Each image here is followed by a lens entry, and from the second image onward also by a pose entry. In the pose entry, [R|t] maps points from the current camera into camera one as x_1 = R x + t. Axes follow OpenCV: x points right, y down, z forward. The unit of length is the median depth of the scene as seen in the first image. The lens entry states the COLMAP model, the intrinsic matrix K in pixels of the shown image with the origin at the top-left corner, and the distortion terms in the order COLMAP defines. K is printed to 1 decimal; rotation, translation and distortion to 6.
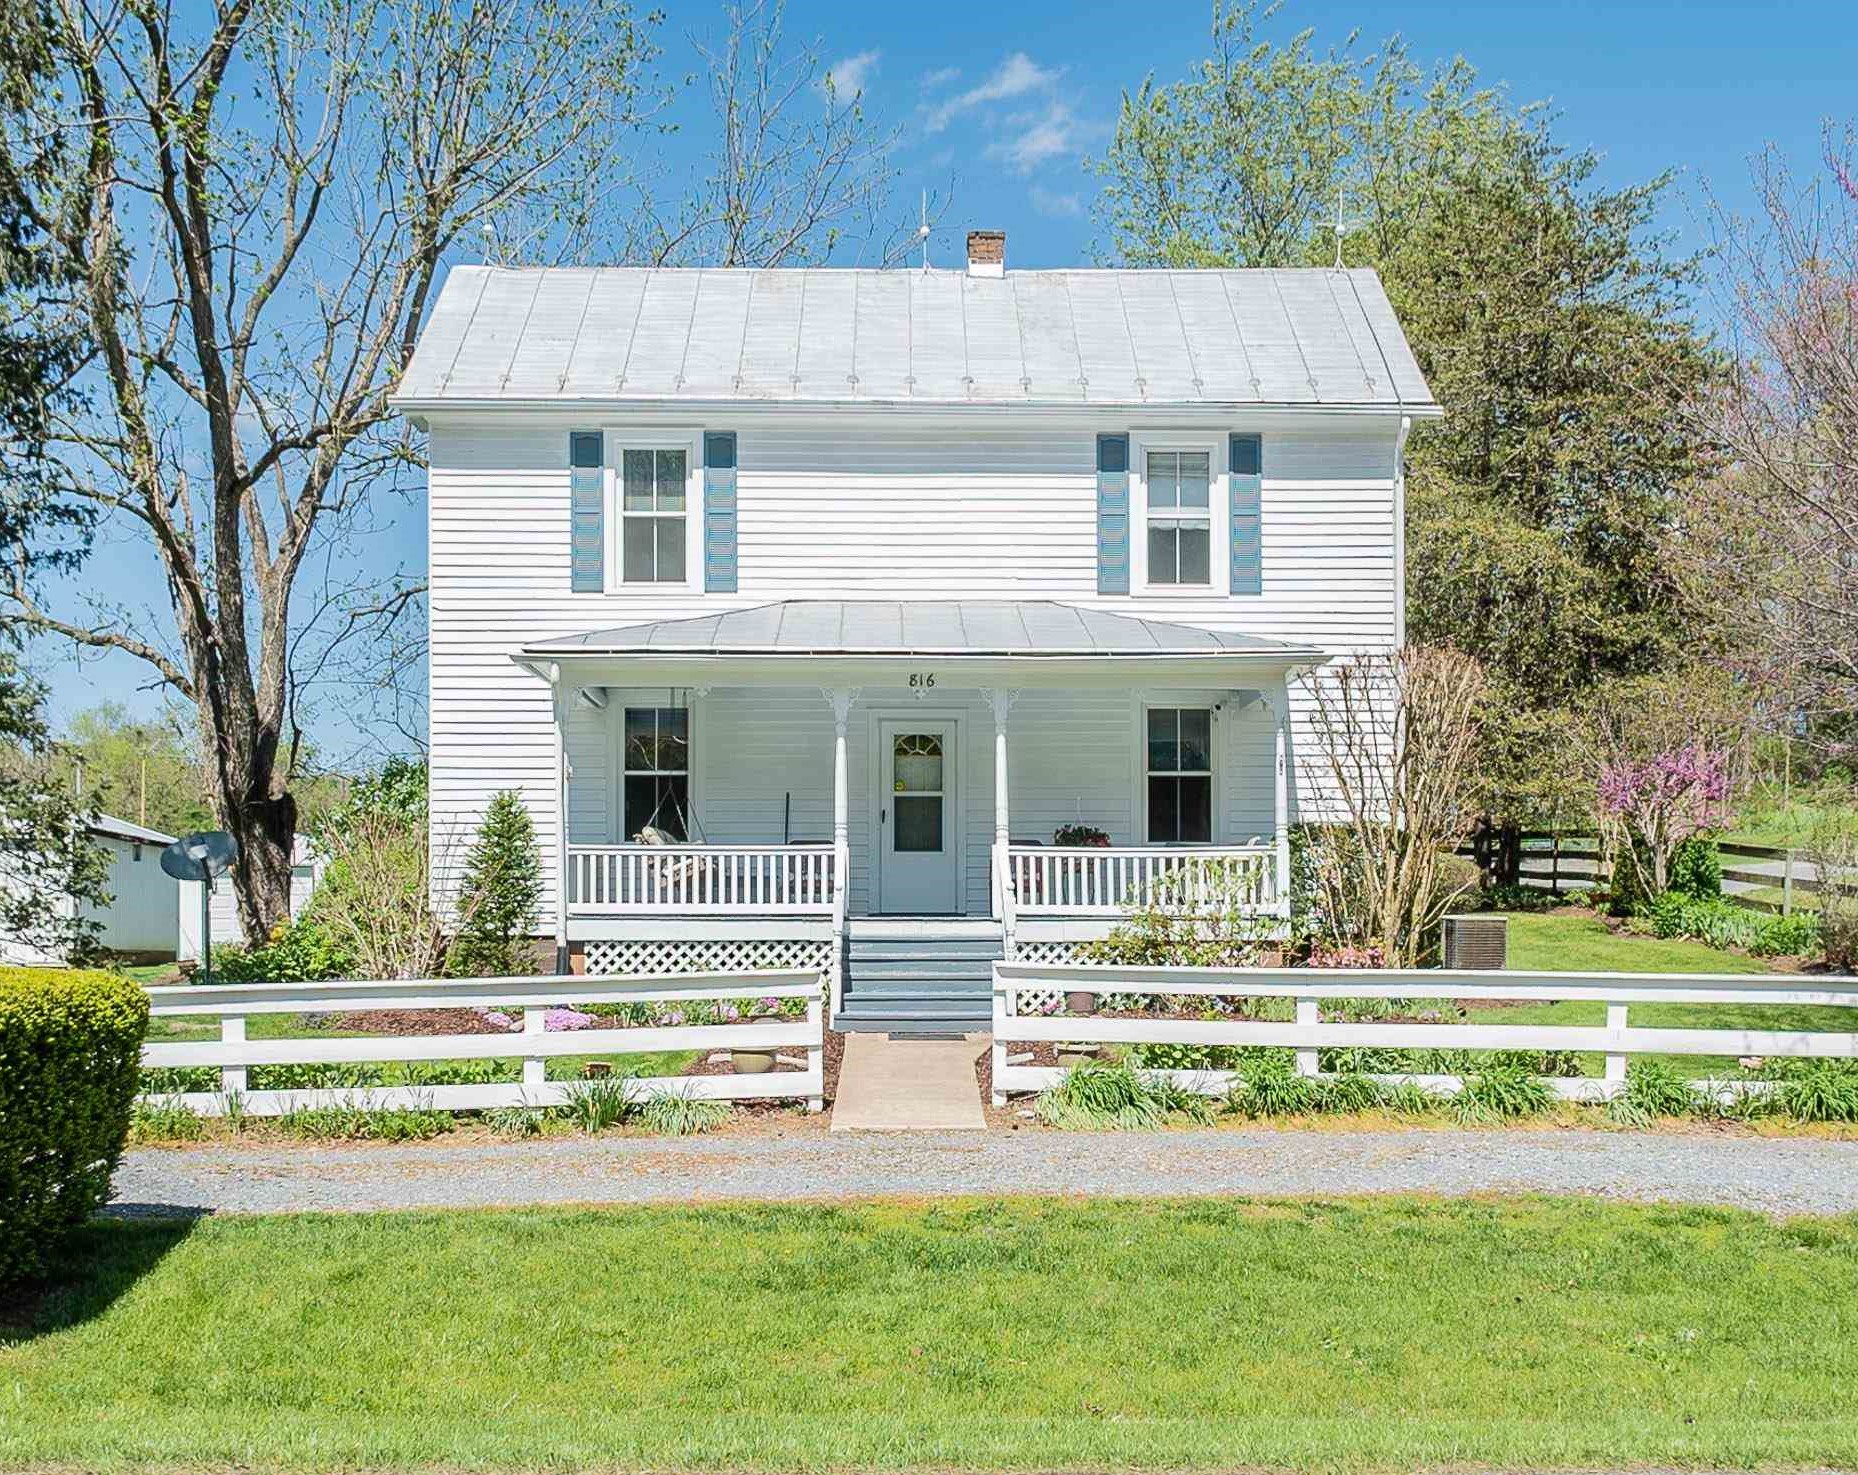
lens RADIAL K [[1793.2, 0, 918.8], [0, 1793.2, 743.3], [0, 0, 1]] dist [0.012844, 0.000000]
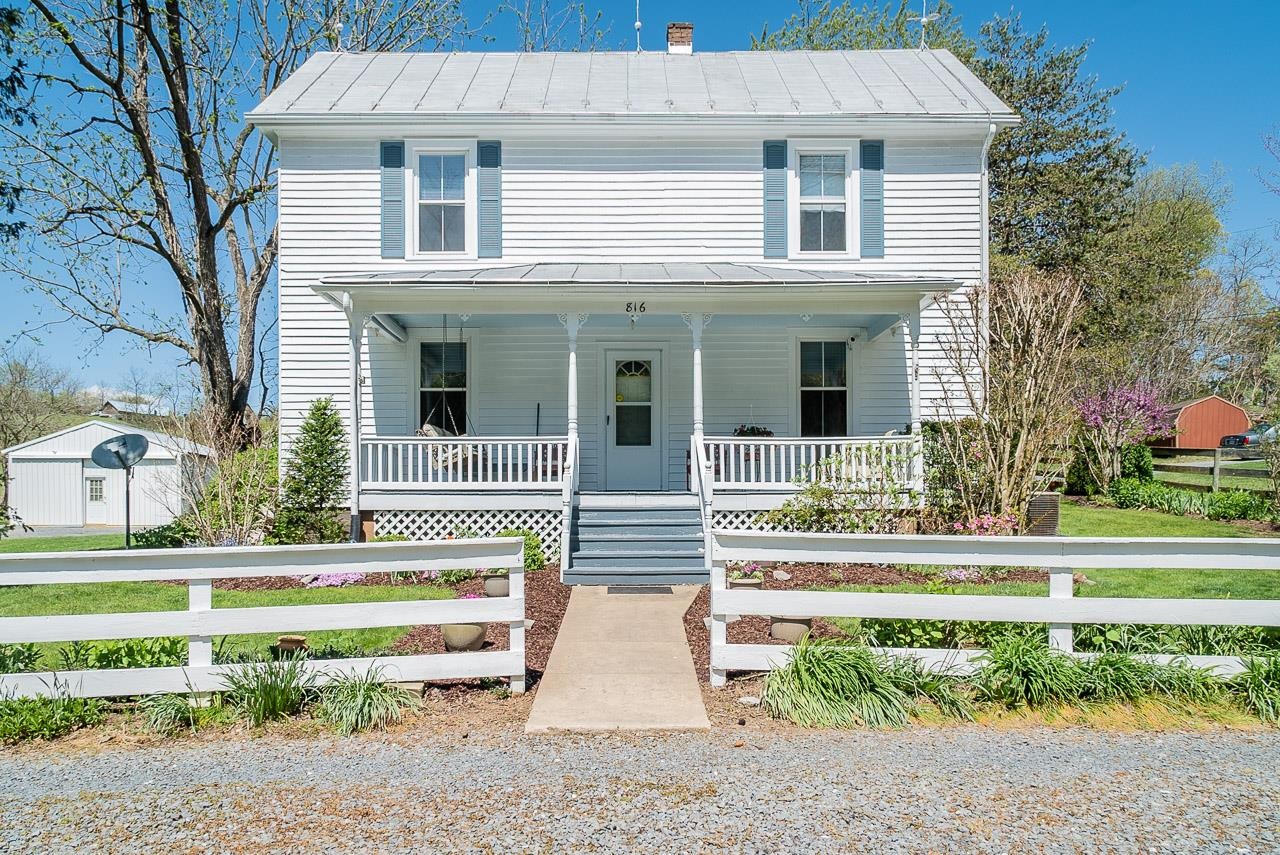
lens RADIAL K [[903.1, 0, 638.1], [0, 903.1, 428.1], [0, 0, 1]] dist [-0.009569, 0.012763]
pose [[0.999997, -0.001694, 0.002012, 0.001893], [0.001663, 0.999877, 0.015623, 0.037903], [-0.002038, -0.015620, 0.999876, 0.326054]]
